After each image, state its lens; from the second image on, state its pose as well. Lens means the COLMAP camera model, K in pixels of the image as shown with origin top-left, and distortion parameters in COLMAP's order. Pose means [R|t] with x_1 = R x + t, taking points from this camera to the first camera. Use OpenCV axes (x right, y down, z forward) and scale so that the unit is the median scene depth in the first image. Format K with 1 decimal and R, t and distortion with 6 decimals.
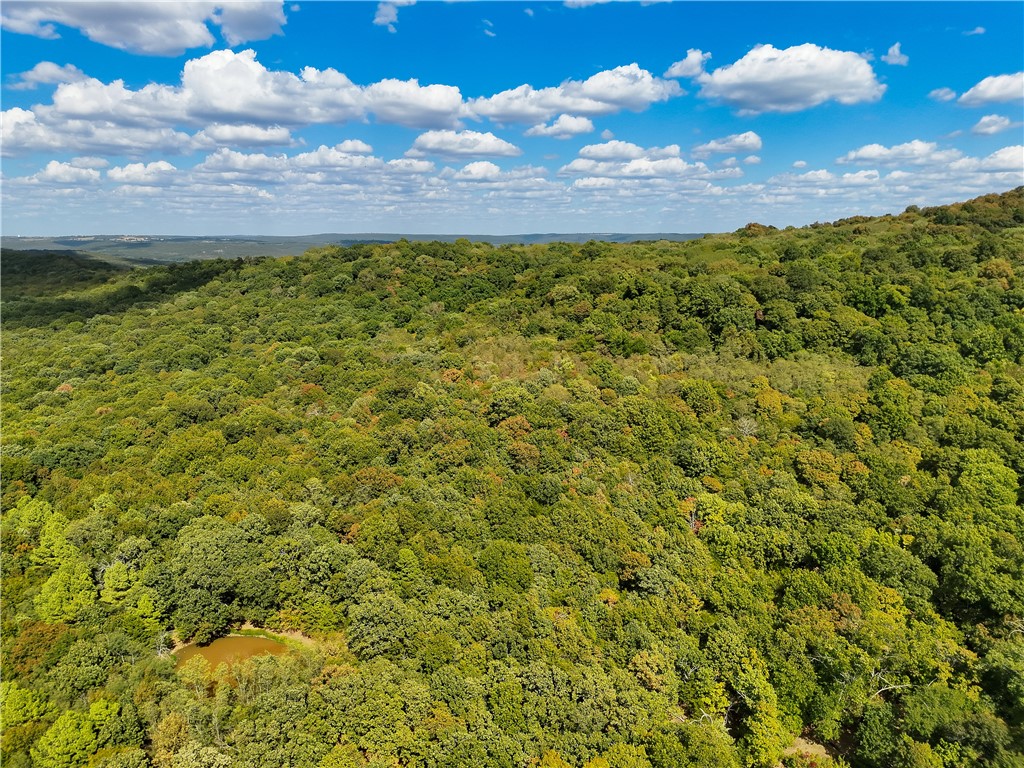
lens RADIAL K [[724.6, 0, 512.0], [0, 724.6, 384.0], [0, 0, 1]] dist [0.068057, -0.058953]
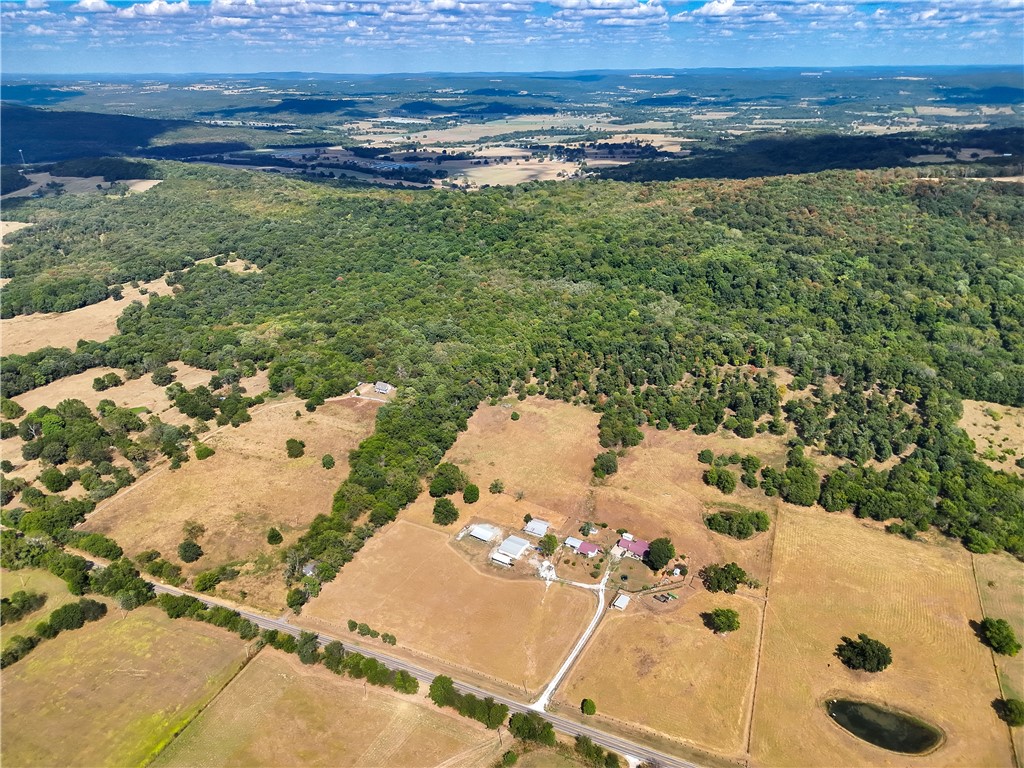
lens RADIAL K [[724.6, 0, 512.0], [0, 724.6, 384.0], [0, 0, 1]] dist [0.068057, -0.058953]
pose [[0.996902, 0.029356, -0.072971, 0.326654], [-0.013562, 0.977997, 0.208177, -0.282950], [0.077477, -0.206543, 0.975365, -2.523996]]
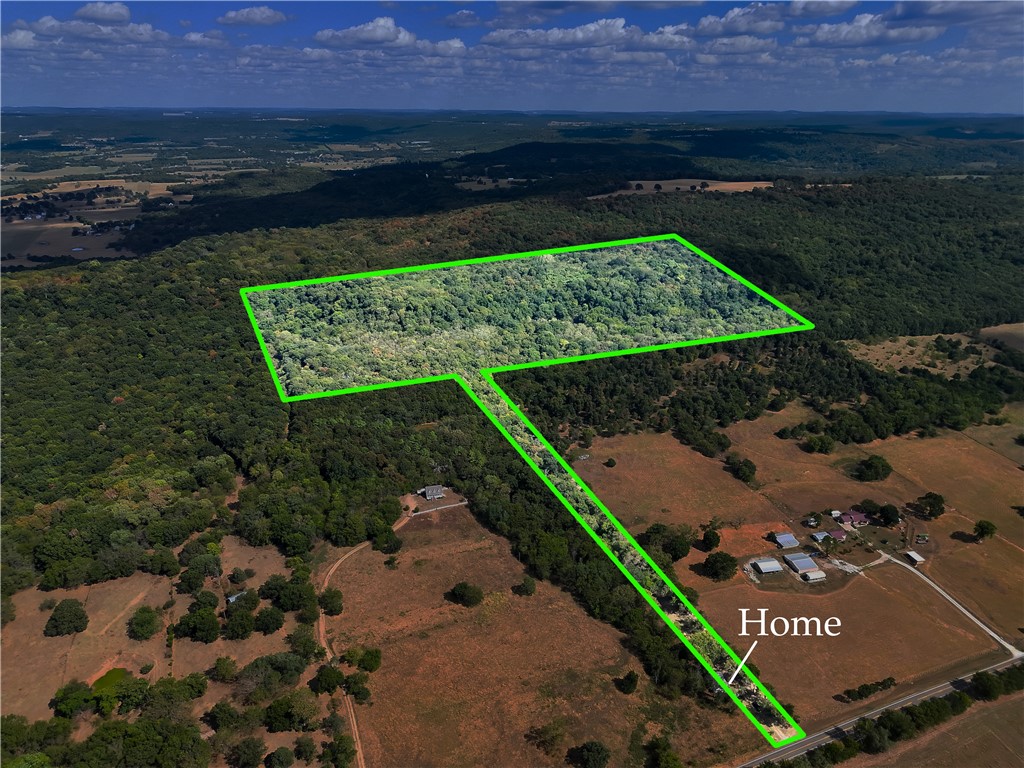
lens RADIAL K [[724.6, 0, 512.0], [0, 724.6, 384.0], [0, 0, 1]] dist [0.068057, -0.058953]
pose [[0.748746, -0.234026, 0.620170, -1.614926], [0.130639, 0.969351, 0.208068, -0.455528], [-0.649856, -0.074772, 0.756371, -1.640824]]
